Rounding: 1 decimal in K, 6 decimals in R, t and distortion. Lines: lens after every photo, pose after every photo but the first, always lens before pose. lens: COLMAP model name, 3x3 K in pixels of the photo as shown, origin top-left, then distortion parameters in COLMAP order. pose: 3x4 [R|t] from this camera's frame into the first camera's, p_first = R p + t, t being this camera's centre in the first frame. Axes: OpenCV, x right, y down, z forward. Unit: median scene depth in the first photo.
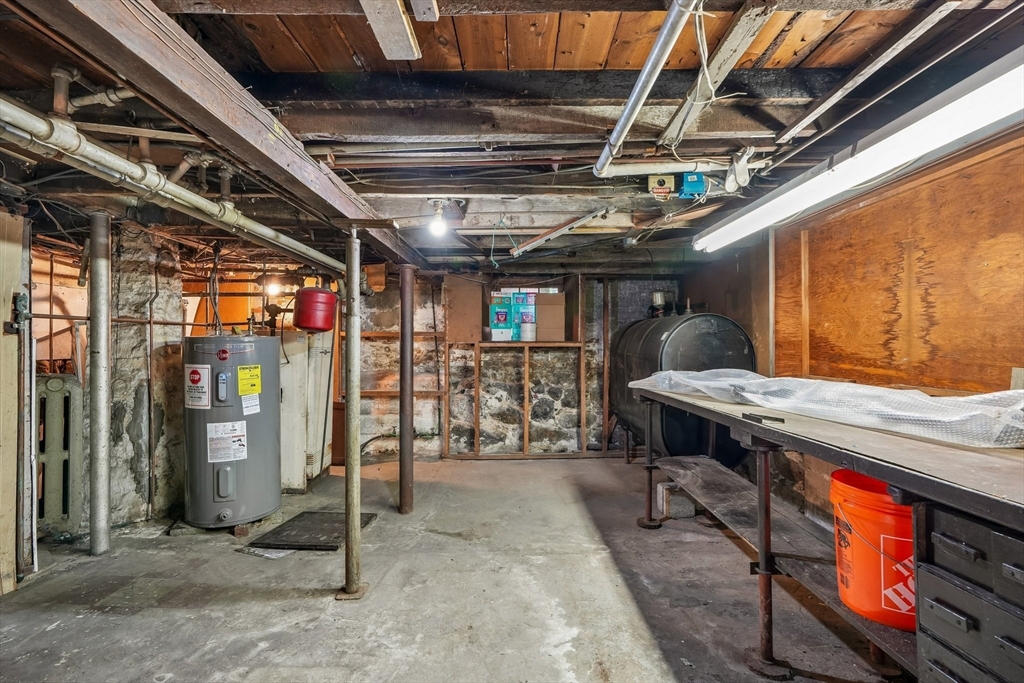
lens RADIAL K [[468.1, 0, 507.3], [0, 468.1, 339.6], [0, 0, 1]] dist [-0.004509, 0.000018]
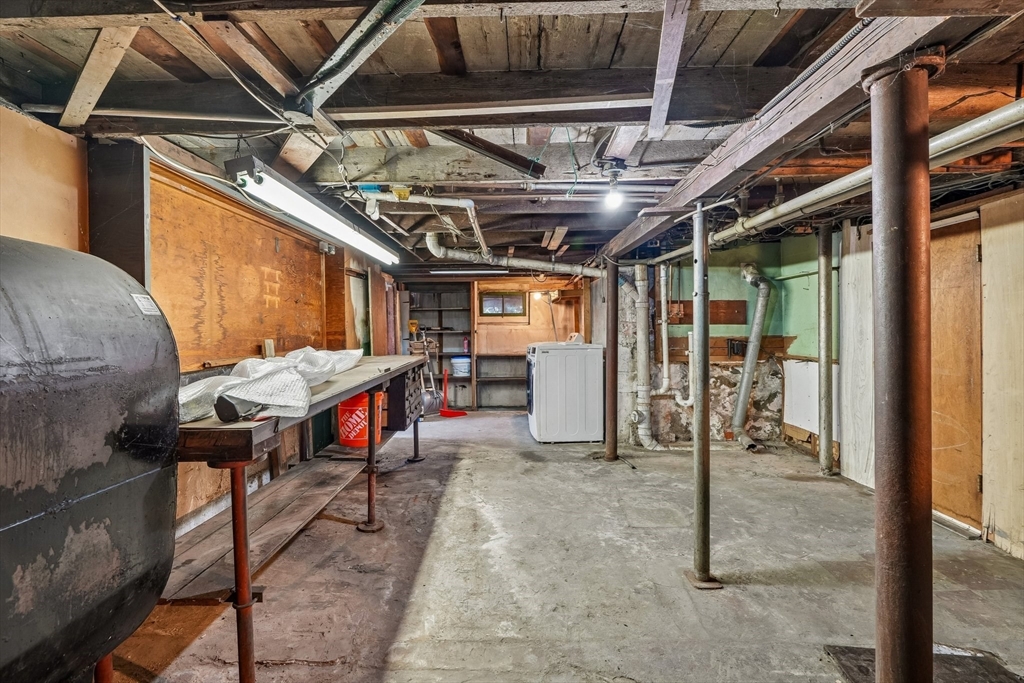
lens RADIAL K [[468.1, 0, 517.0], [0, 468.1, 338.2], [0, 0, 1]] dist [-0.004509, 0.000018]
pose [[-0.999643, 0.009857, -0.024818, 0.054925], [0.009416, 0.999797, 0.017819, 0.016280], [0.024988, 0.017579, -0.999533, 1.535228]]
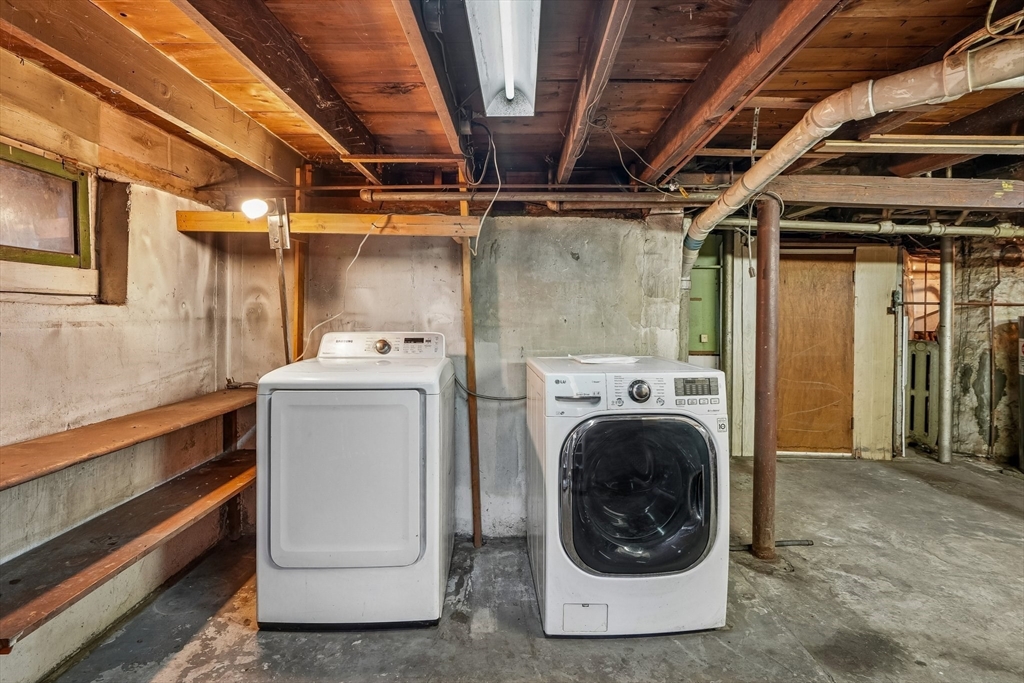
lens RADIAL K [[468.1, 0, 516.7], [0, 468.1, 315.5], [0, 0, 1]] dist [-0.004509, 0.000018]
pose [[0.004556, 0.004529, -0.999979, 0.540466], [-0.008579, 0.999953, 0.004490, -0.001547], [0.999953, 0.008558, 0.004594, -0.330657]]
